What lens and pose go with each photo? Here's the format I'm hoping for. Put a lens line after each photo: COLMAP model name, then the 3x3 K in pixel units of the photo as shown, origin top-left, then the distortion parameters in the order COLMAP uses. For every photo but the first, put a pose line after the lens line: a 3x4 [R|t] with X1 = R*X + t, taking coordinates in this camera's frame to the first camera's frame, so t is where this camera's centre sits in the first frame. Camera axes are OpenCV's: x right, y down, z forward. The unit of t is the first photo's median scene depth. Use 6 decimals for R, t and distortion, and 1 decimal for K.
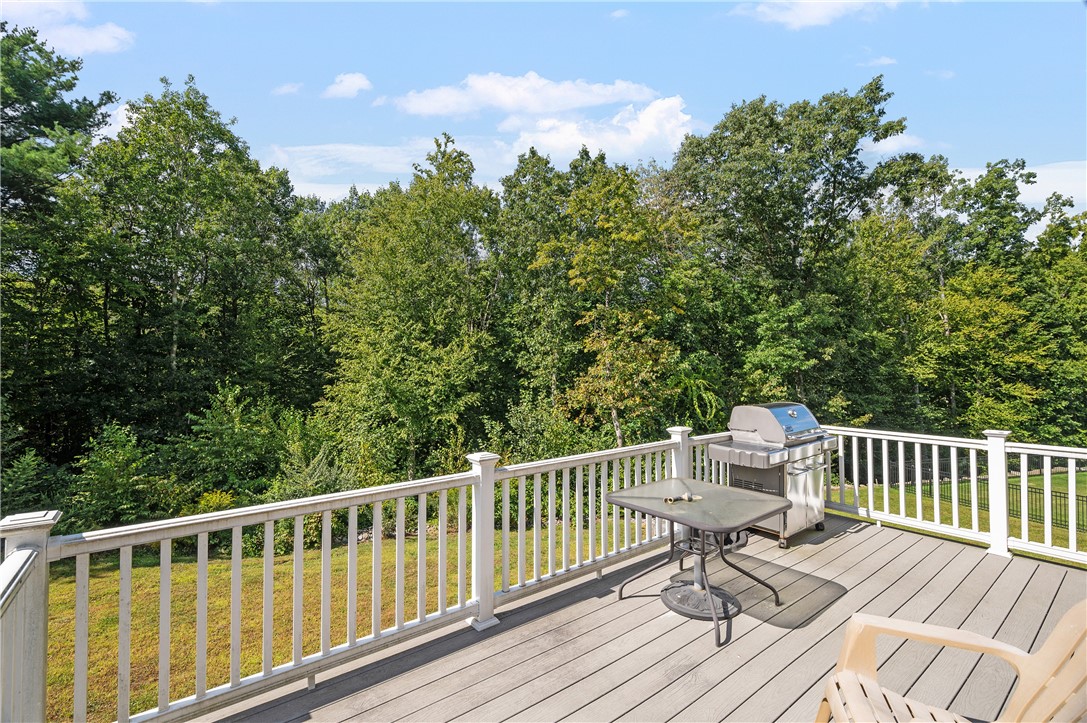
lens RADIAL K [[484.3, 0, 543.5], [0, 484.3, 361.5], [0, 0, 1]] dist [-0.001836, -0.000226]
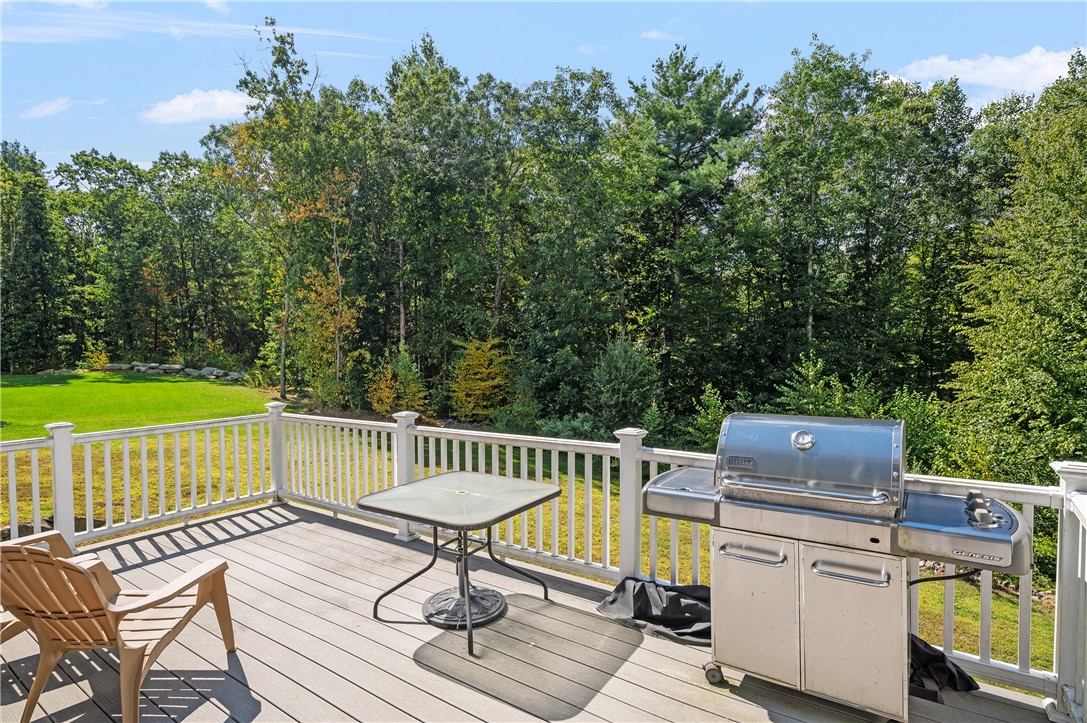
lens RADIAL K [[544.8, 0, 538.9], [0, 544.8, 381.8], [0, 0, 1]] dist [0.001022, -0.000744]
pose [[0.298952, 0.065362, -0.952027, 0.178135], [0.031049, 0.996457, 0.078162, -0.001574], [0.953763, -0.052926, 0.295864, 0.114205]]
